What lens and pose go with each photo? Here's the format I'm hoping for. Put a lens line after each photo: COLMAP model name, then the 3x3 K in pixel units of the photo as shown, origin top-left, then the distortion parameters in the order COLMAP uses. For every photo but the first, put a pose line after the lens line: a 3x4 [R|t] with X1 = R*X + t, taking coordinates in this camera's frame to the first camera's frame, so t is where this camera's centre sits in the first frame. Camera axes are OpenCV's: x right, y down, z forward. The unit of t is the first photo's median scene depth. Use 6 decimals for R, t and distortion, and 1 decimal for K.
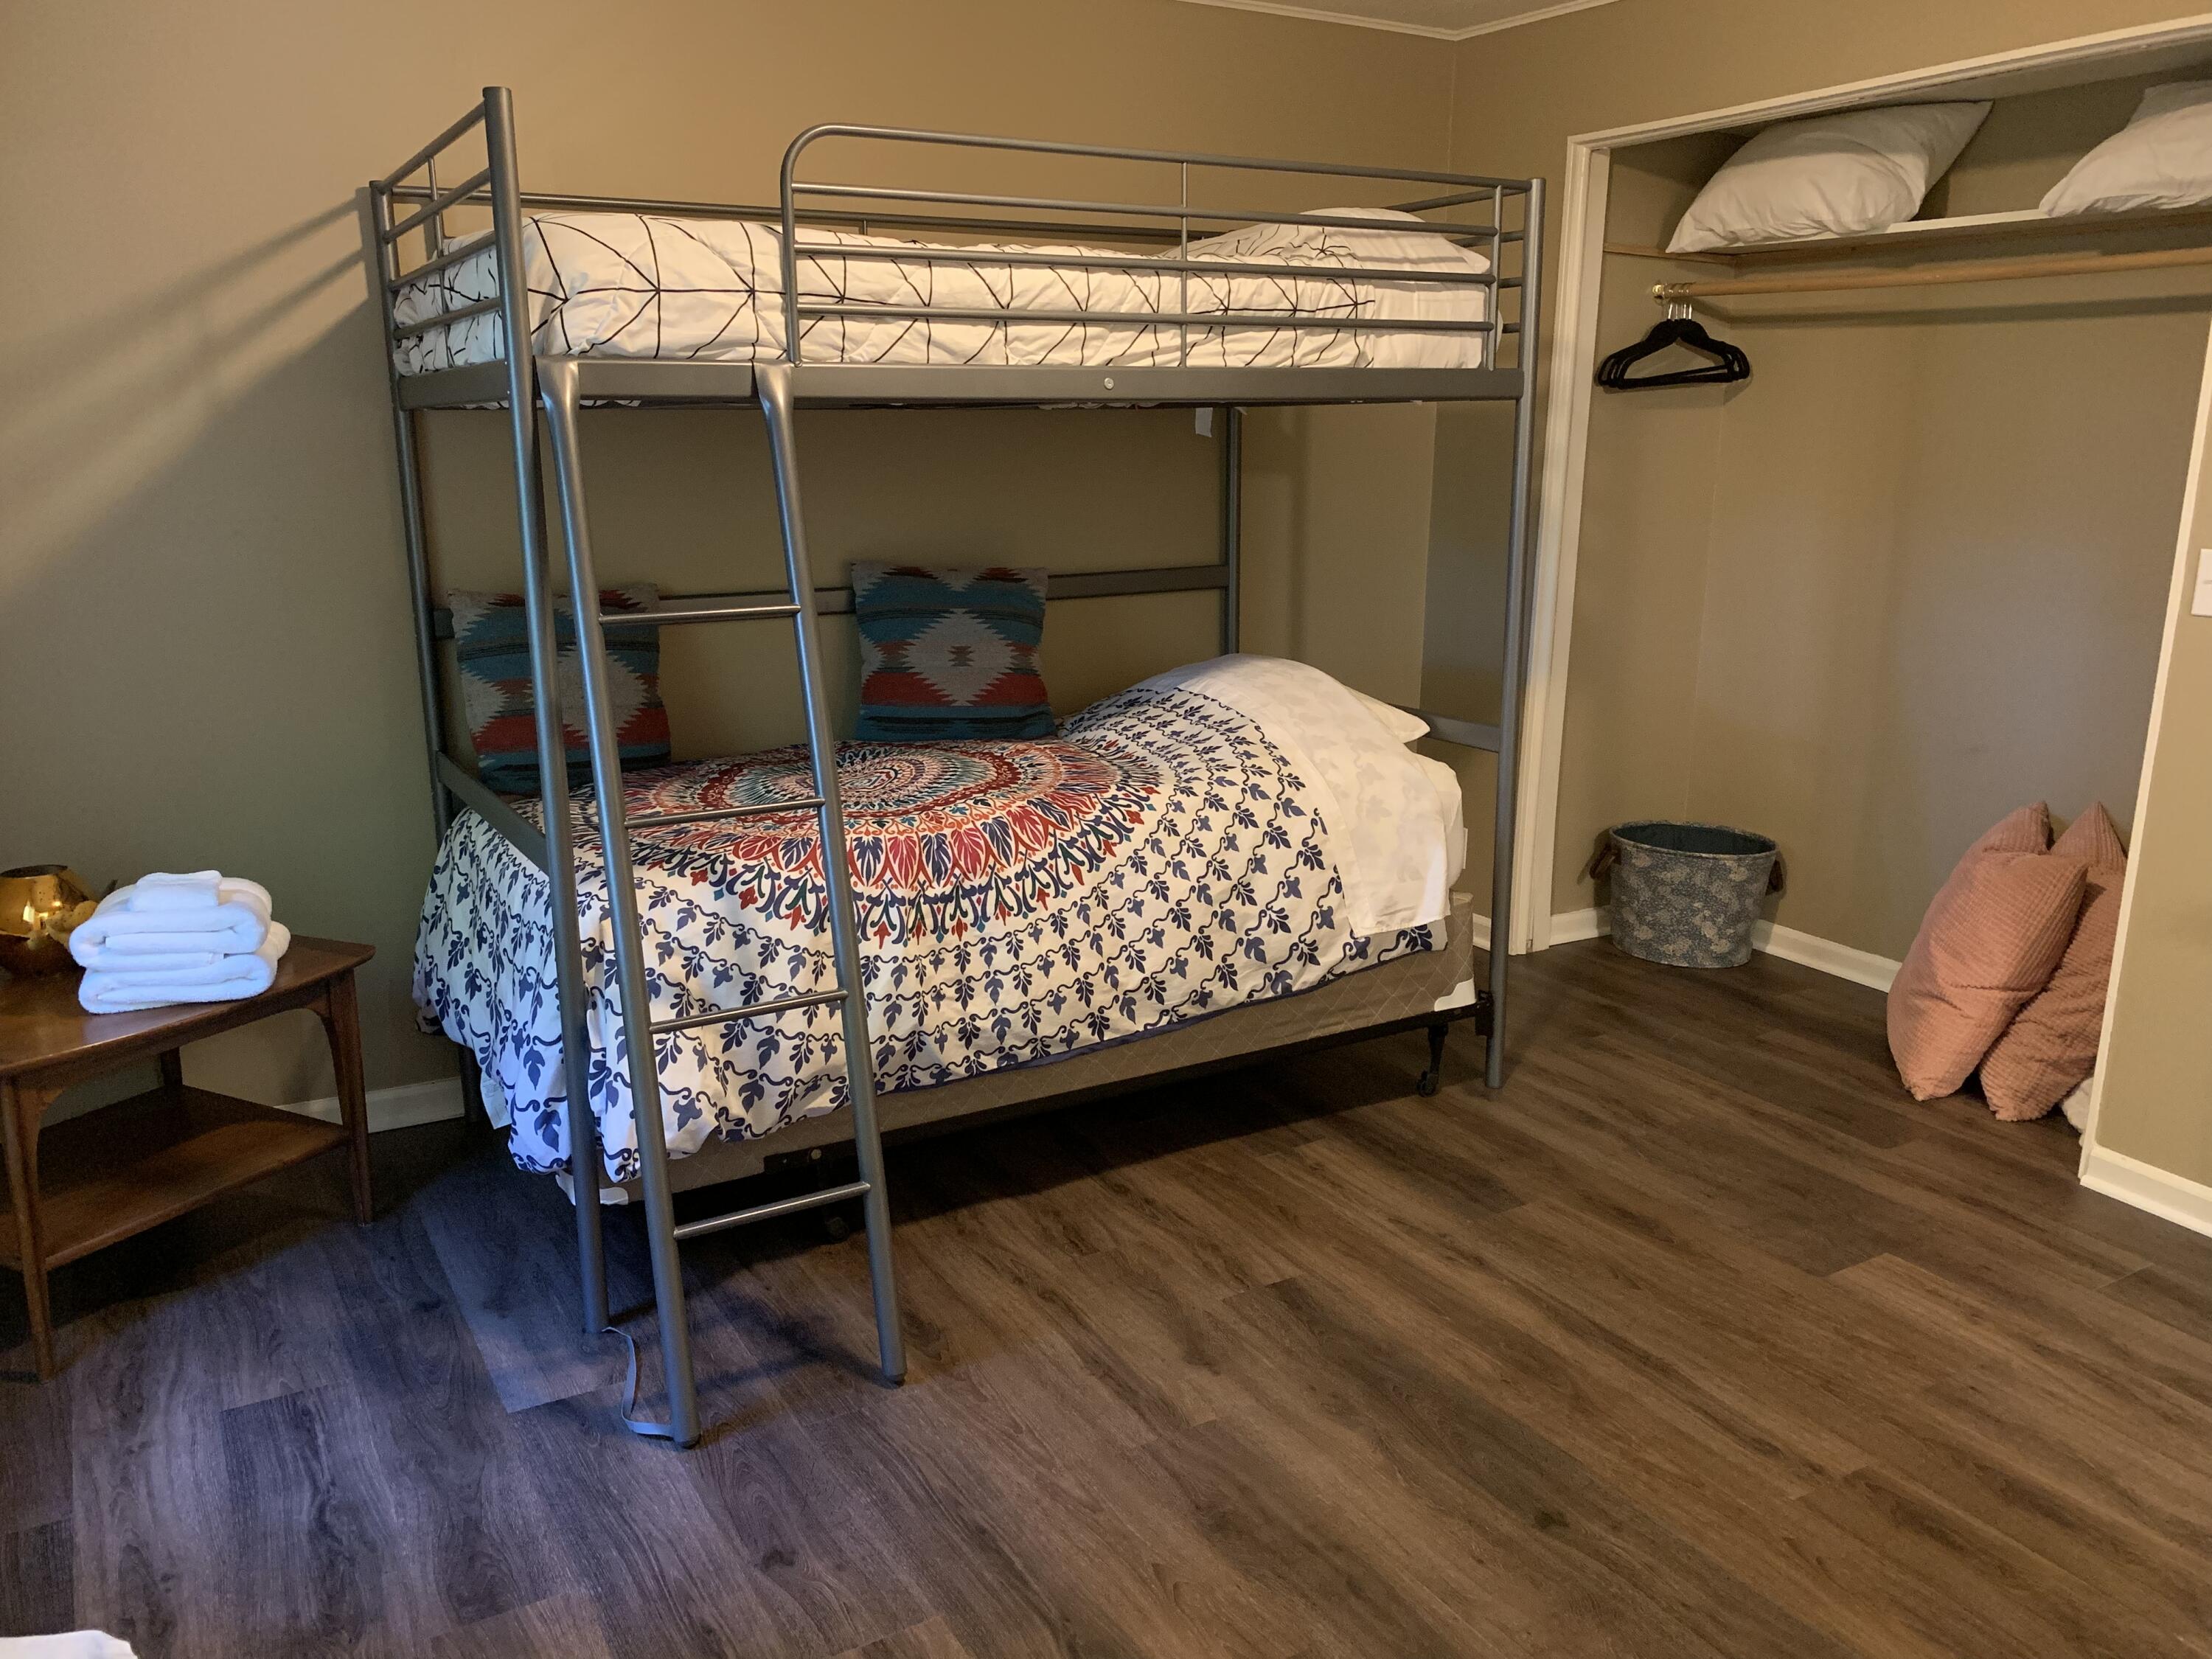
lens RADIAL K [[1697.9, 0, 1066.2], [0, 1697.9, 824.1], [0, 0, 1]] dist [0.034257, -0.007008]
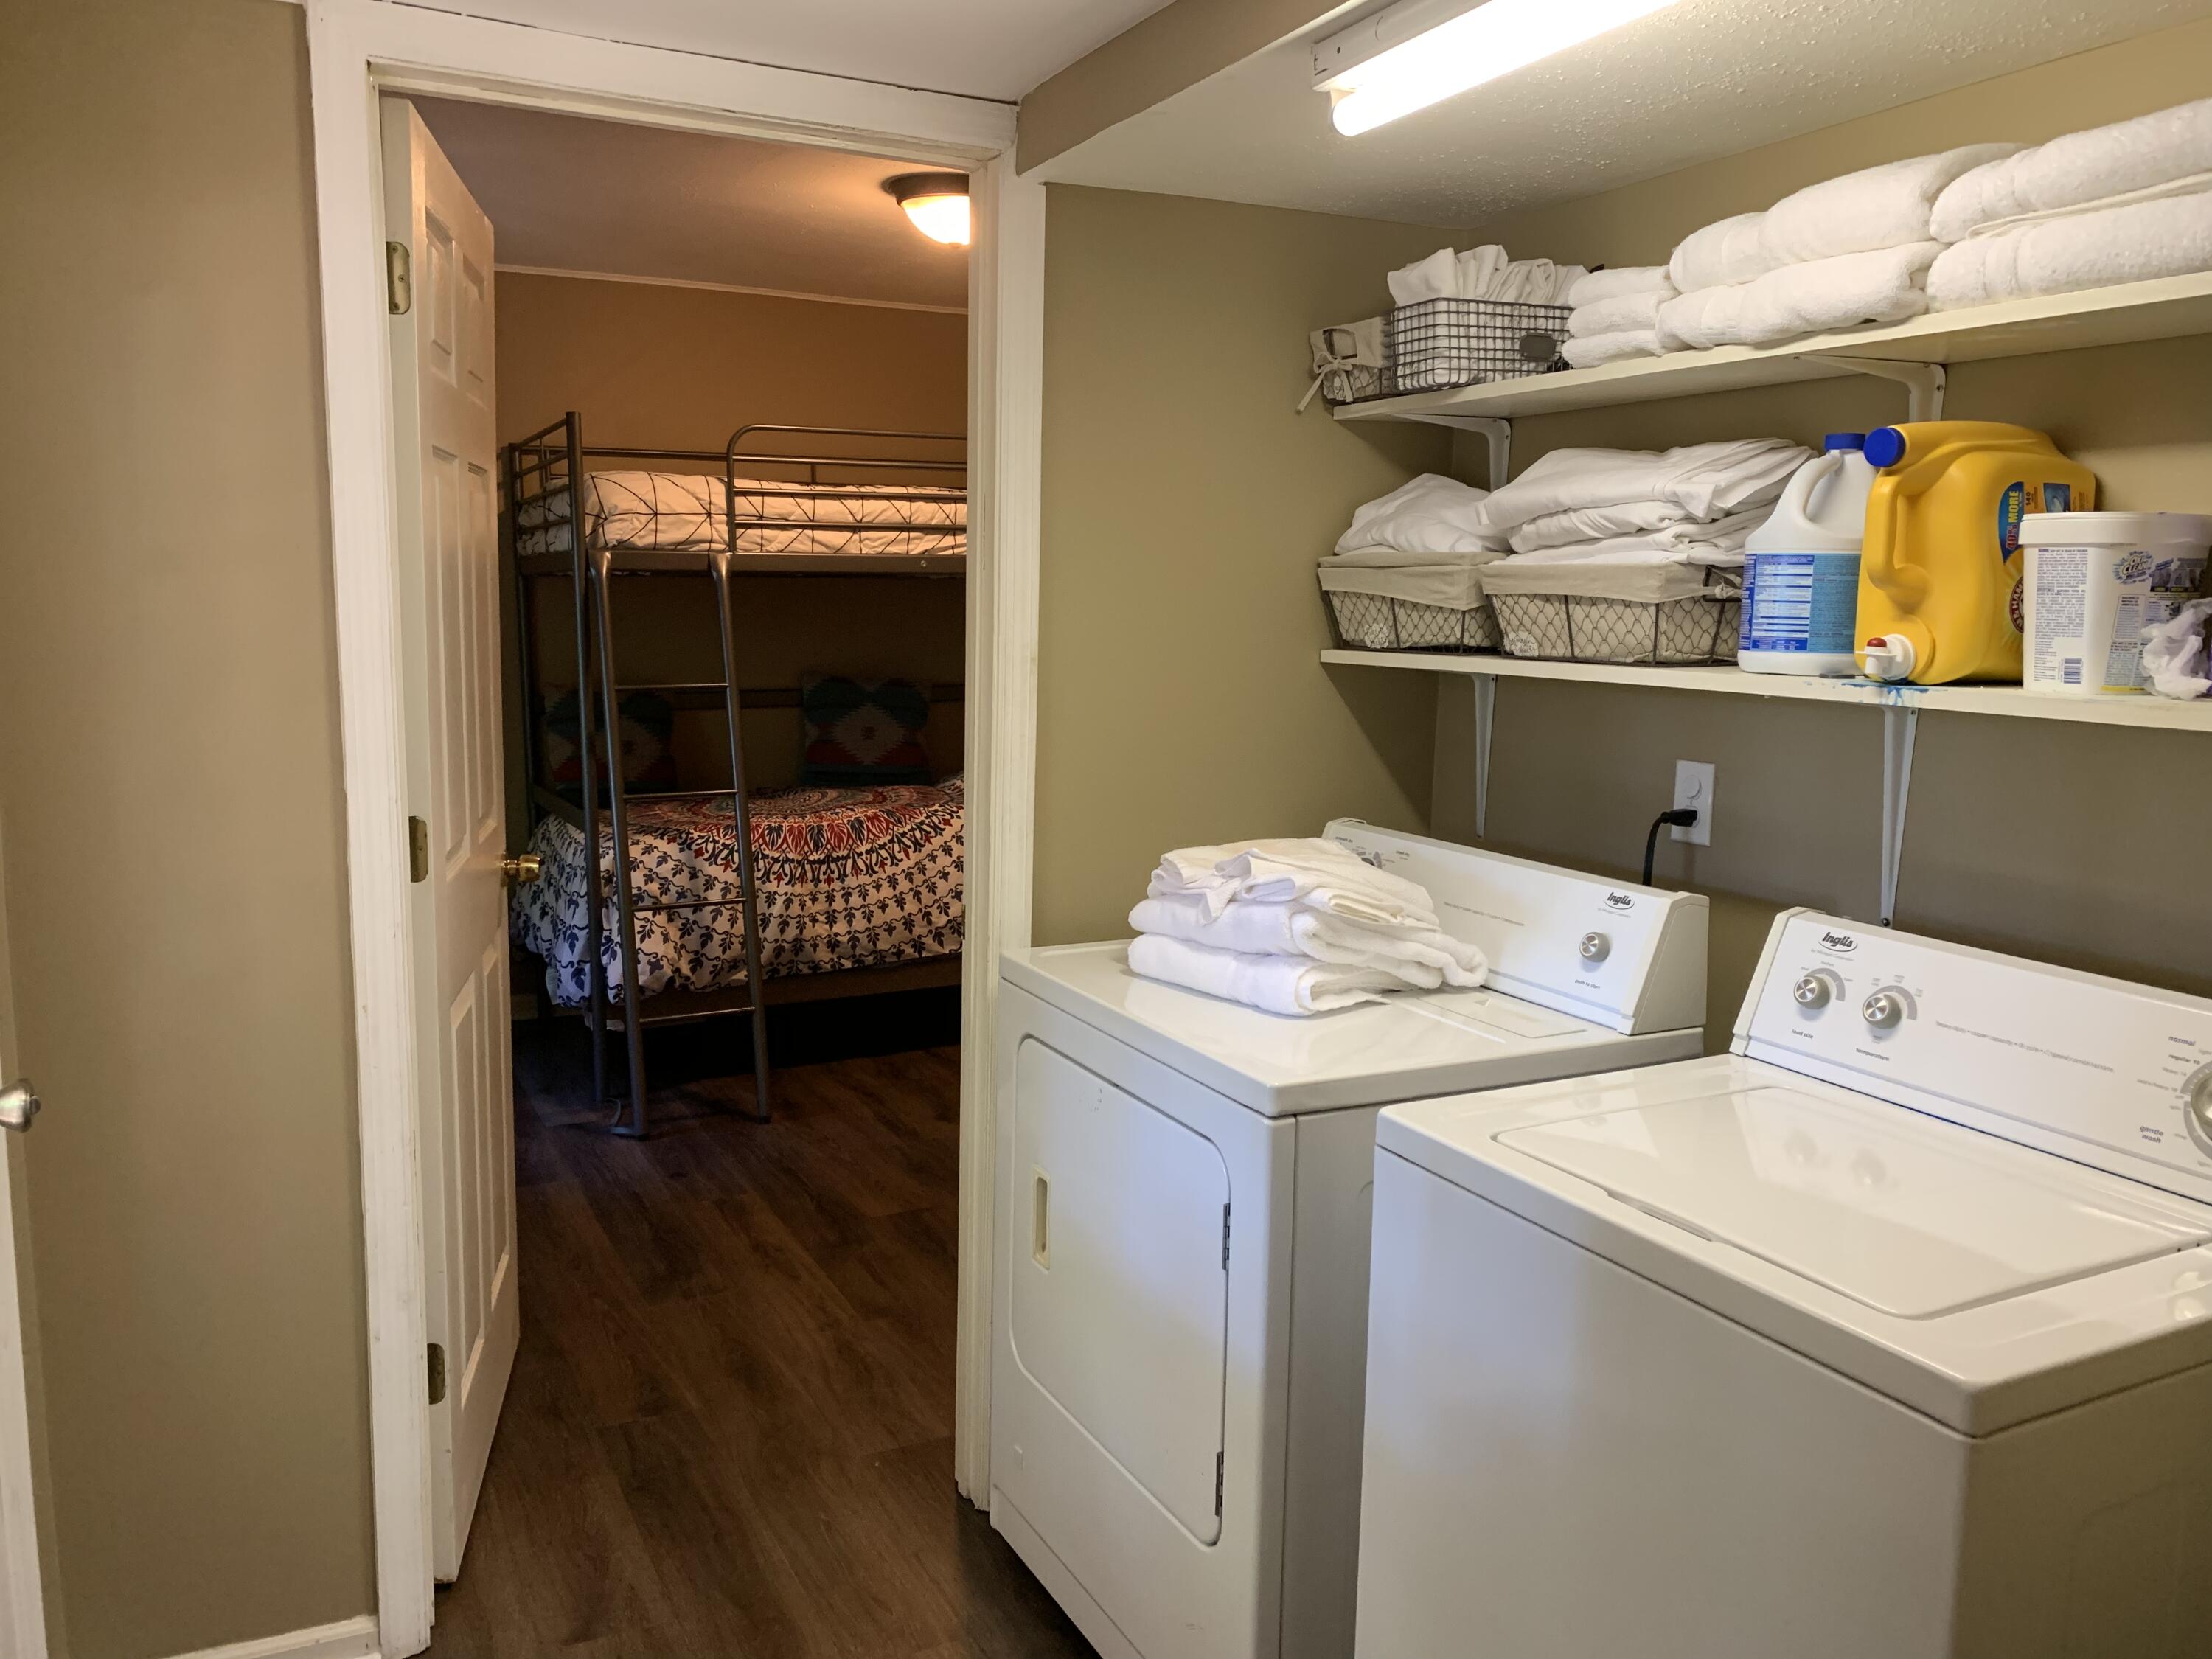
lens RADIAL K [[1697.9, 0, 1114.9], [0, 1697.9, 827.7], [0, 0, 1]] dist [0.034257, -0.007008]
pose [[0.998956, 0.015625, -0.042916, 0.307323], [-0.019500, 0.995622, -0.091415, 0.166333], [0.041300, 0.092156, 0.994888, -0.705518]]
